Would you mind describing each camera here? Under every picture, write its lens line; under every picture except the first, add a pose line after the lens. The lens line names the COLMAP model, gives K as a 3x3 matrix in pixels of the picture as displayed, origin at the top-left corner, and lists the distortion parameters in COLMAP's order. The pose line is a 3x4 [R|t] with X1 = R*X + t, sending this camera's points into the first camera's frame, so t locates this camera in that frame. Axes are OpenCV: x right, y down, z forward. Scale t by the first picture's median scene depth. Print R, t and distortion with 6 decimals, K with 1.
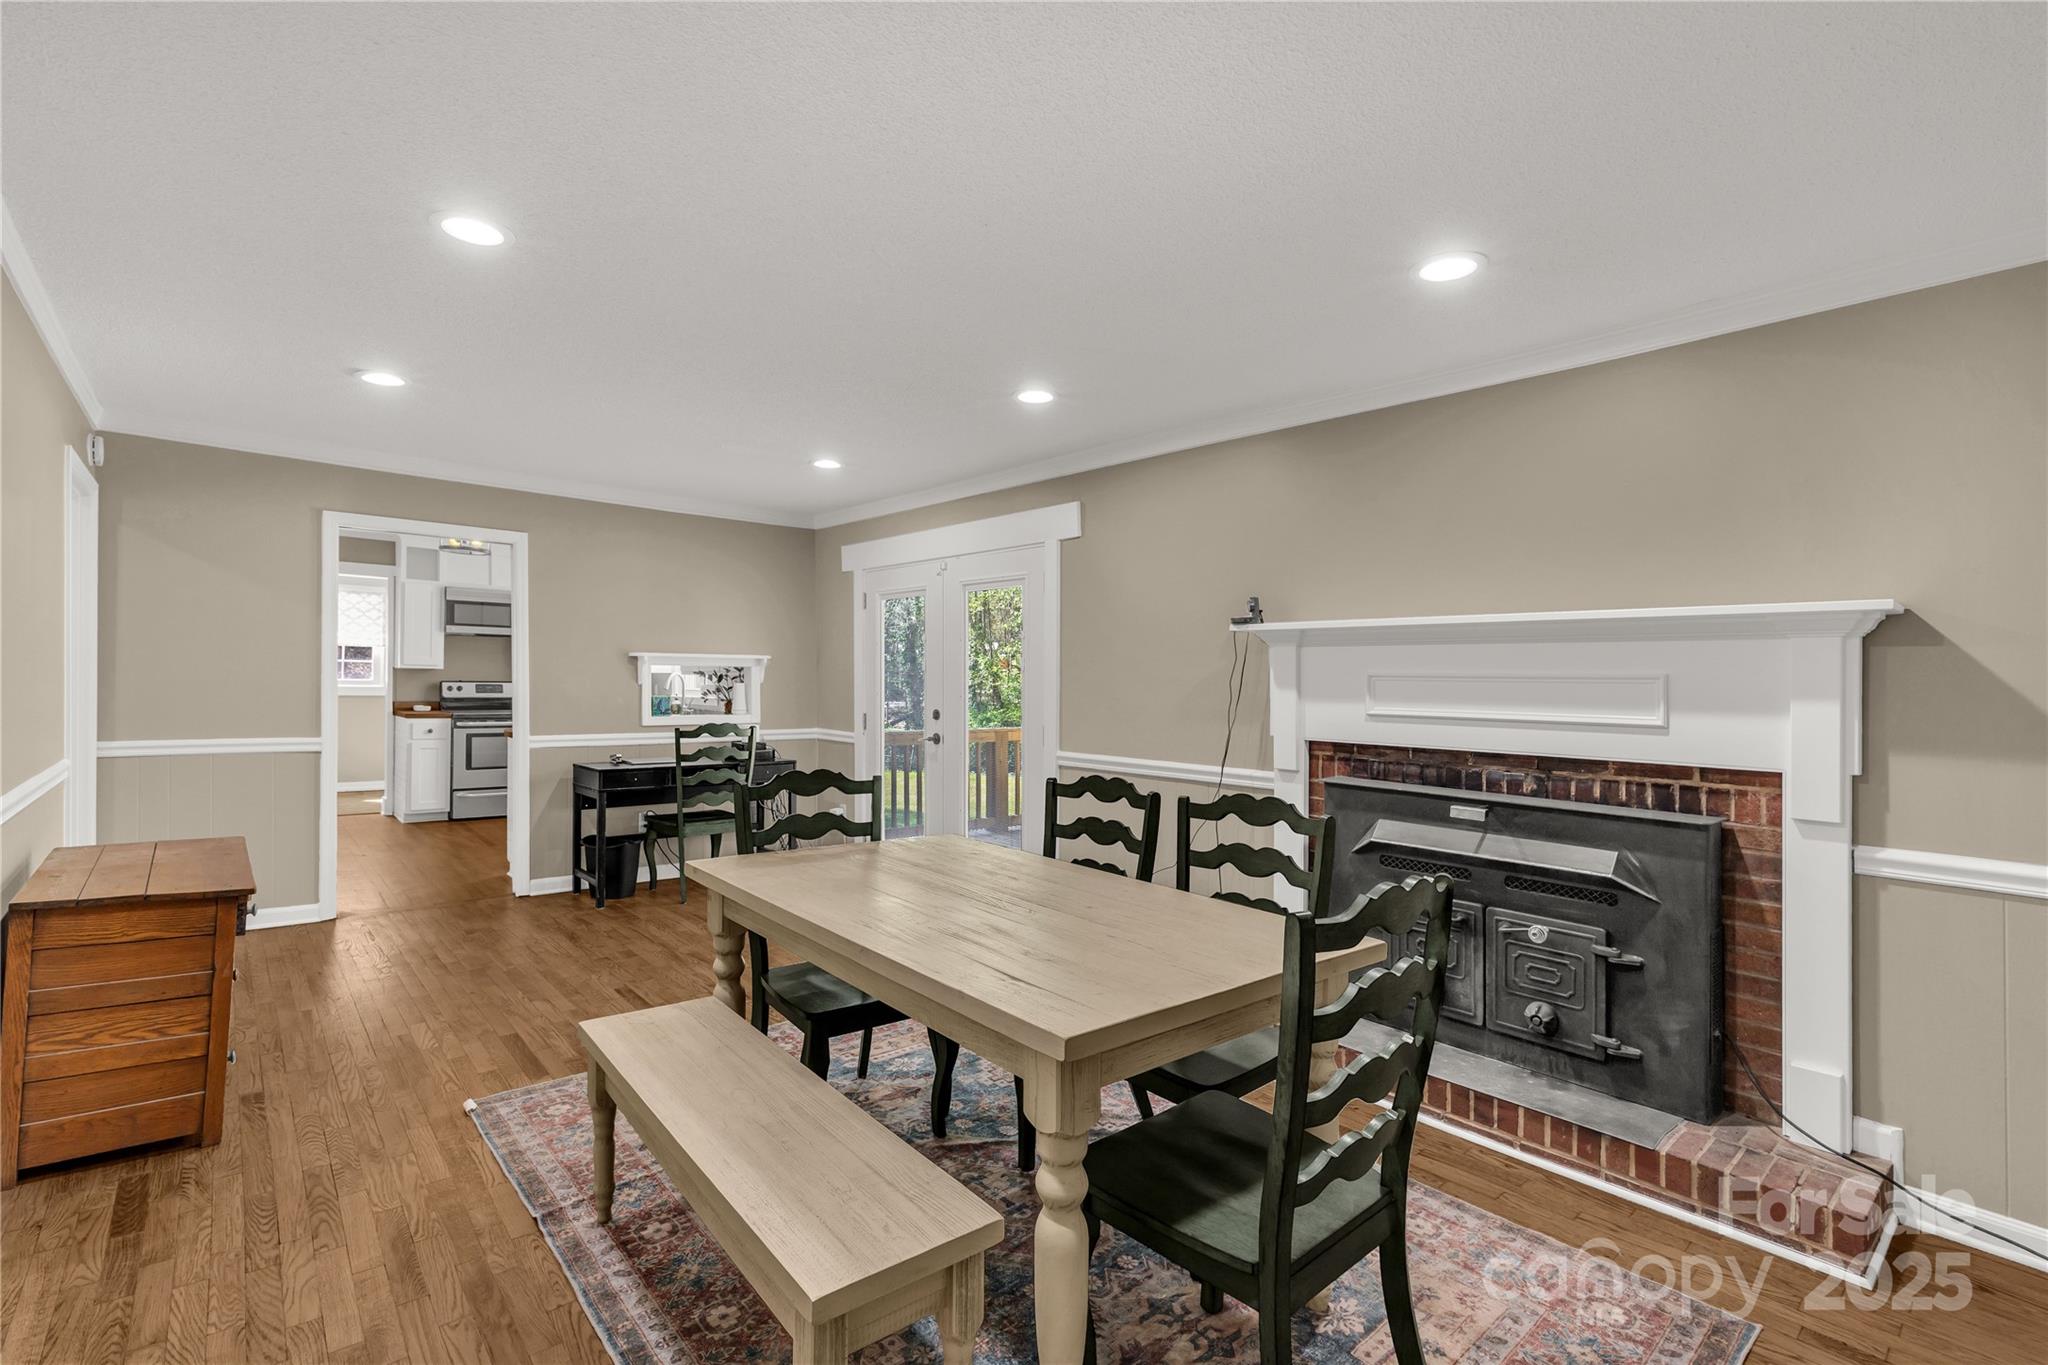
lens RADIAL K [[935.6, 0, 1019.0], [0, 935.6, 676.1], [0, 0, 1]] dist [0.000855, -0.000105]
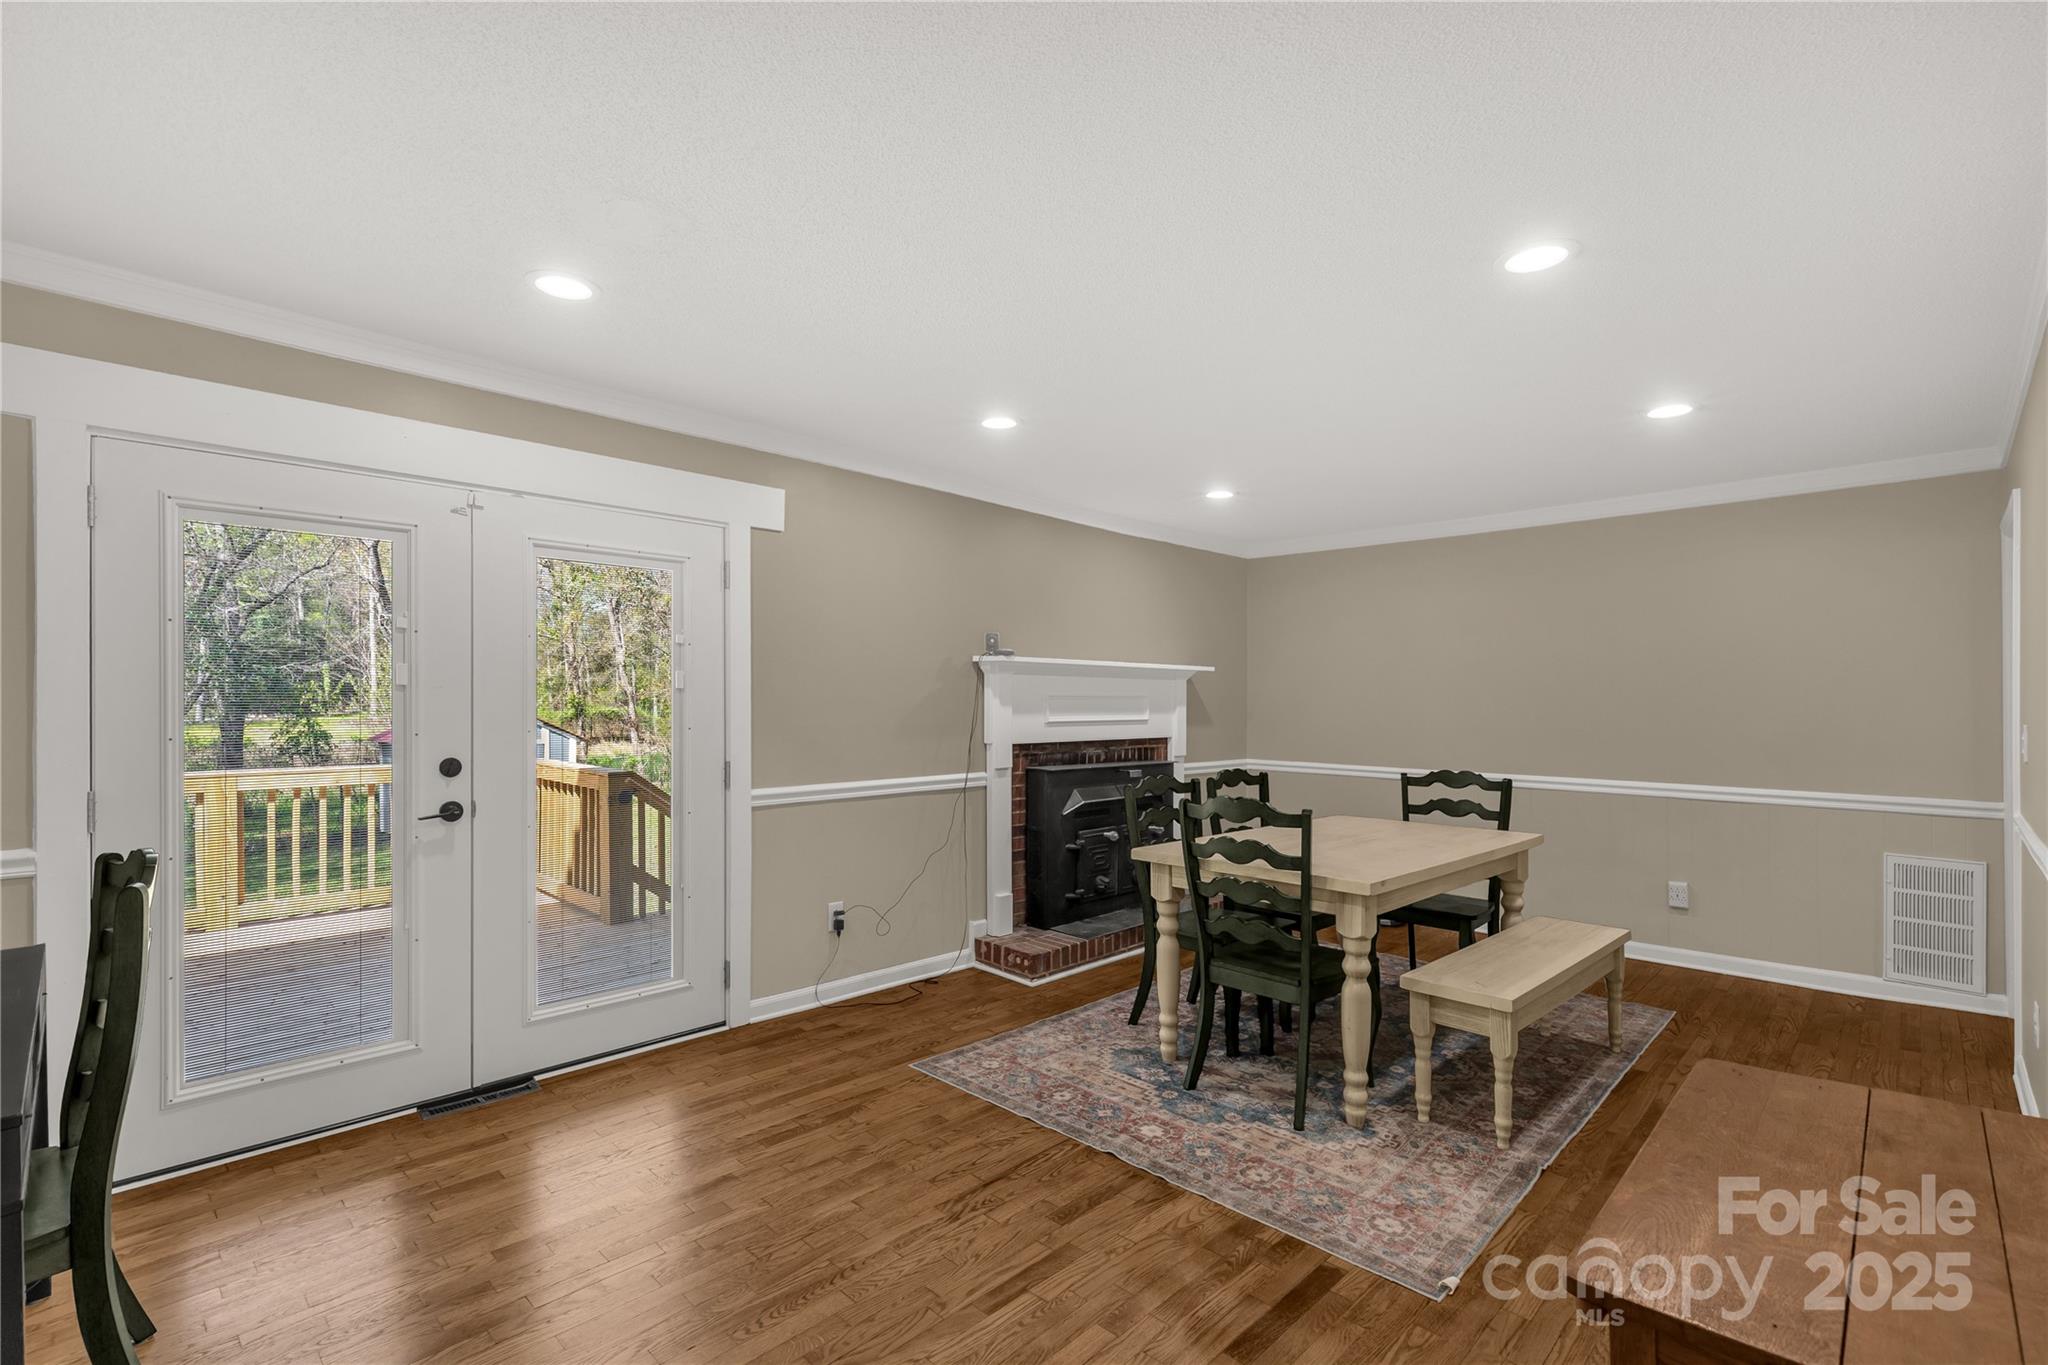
lens RADIAL K [[935.6, 0, 1014.7], [0, 935.6, 692.8], [0, 0, 1]] dist [0.000855, -0.000105]
pose [[-0.090777, -0.012493, 0.995793, -1.065837], [-0.013414, 0.999846, 0.011321, -0.021149], [-0.995781, -0.012330, -0.090931, 1.163676]]
